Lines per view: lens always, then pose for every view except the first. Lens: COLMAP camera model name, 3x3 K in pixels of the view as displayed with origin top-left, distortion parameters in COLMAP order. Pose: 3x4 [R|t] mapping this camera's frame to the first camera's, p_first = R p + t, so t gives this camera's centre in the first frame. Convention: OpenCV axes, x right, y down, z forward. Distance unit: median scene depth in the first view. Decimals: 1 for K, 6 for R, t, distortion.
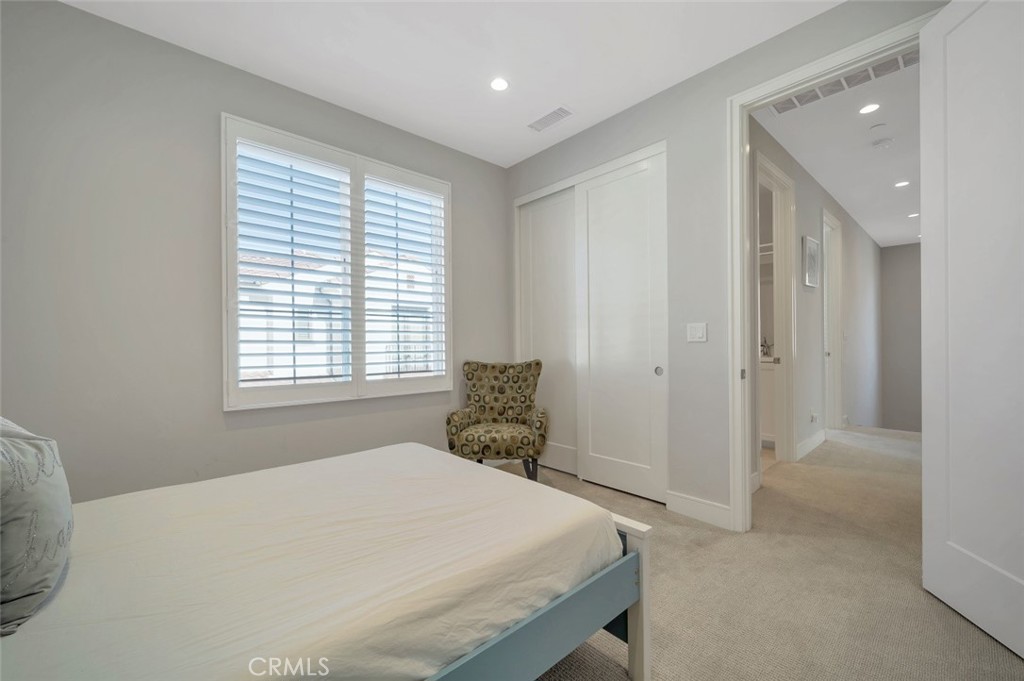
lens RADIAL K [[414.0, 0, 510.6], [0, 414.0, 346.2], [0, 0, 1]] dist [0.003954, -0.001963]
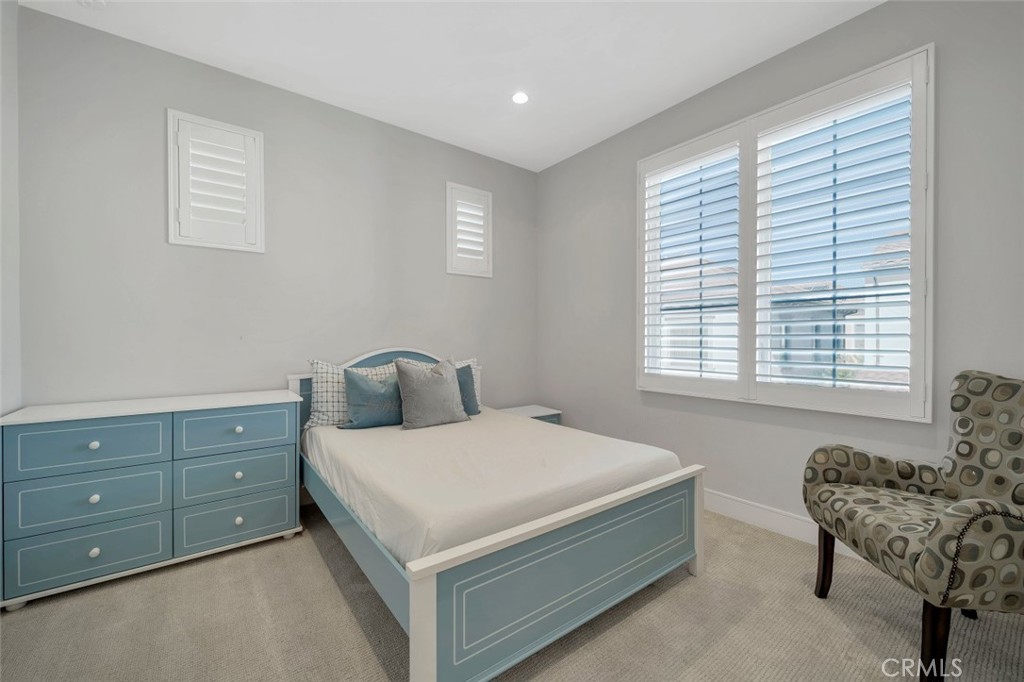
lens RADIAL K [[411.6, 0, 510.6], [0, 411.6, 337.3], [0, 0, 1]] dist [0.003457, -0.000812]
pose [[-0.084173, -0.000747, -0.996451, 0.448824], [-0.005940, 0.999982, -0.000248, -0.002833], [0.996433, 0.005898, -0.084176, 0.506785]]
